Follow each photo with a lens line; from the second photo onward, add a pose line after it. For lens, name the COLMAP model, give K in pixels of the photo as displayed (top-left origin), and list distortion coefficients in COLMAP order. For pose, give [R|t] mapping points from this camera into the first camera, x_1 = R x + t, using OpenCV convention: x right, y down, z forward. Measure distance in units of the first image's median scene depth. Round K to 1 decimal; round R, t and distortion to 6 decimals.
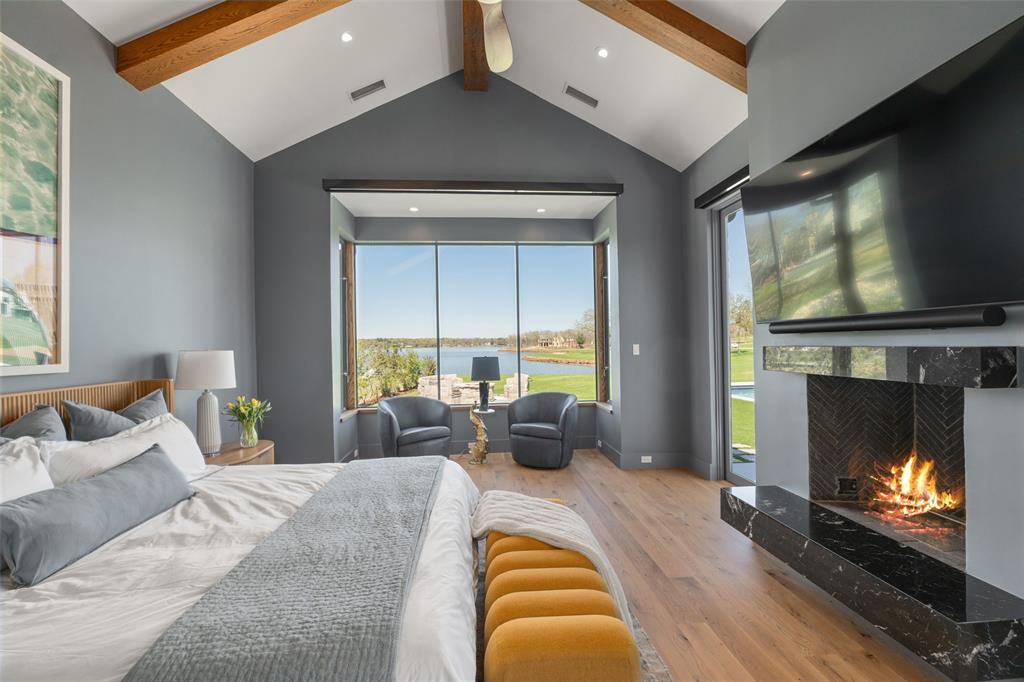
lens RADIAL K [[448.1, 0, 518.4], [0, 448.1, 341.9], [0, 0, 1]] dist [-0.002149, -0.000194]
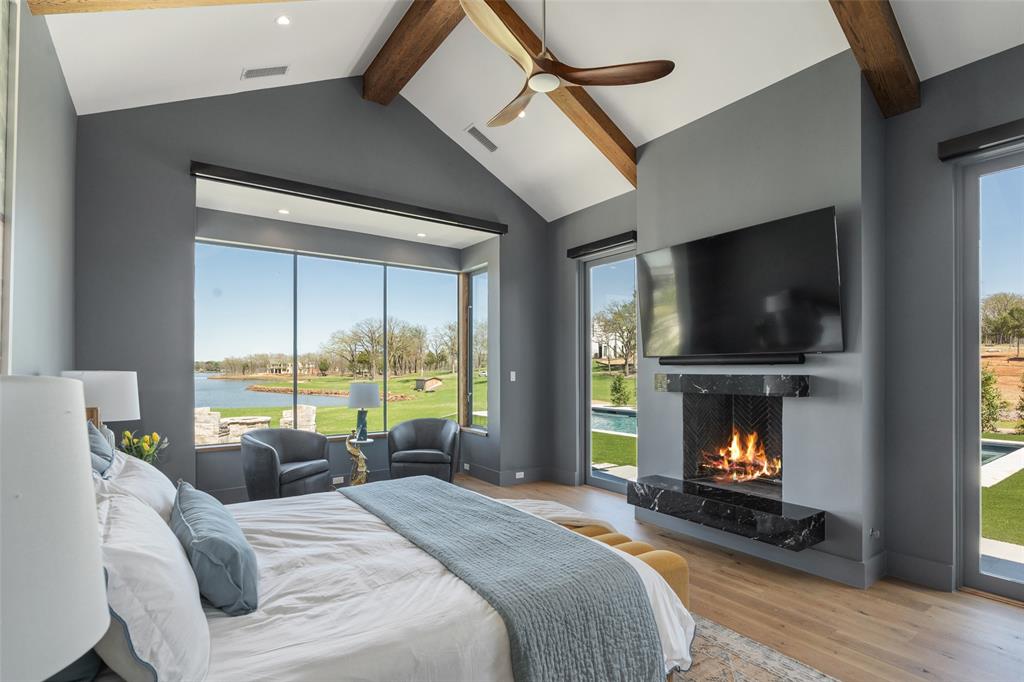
lens RADIAL K [[476.0, 0, 548.7], [0, 476.0, 368.4], [0, 0, 1]] dist [-0.002832, 0.000980]
pose [[0.859201, 0.017880, 0.511326, -0.289038], [-0.016456, 0.999838, -0.007312, 0.005127], [-0.511373, -0.002131, 0.859356, -0.057371]]
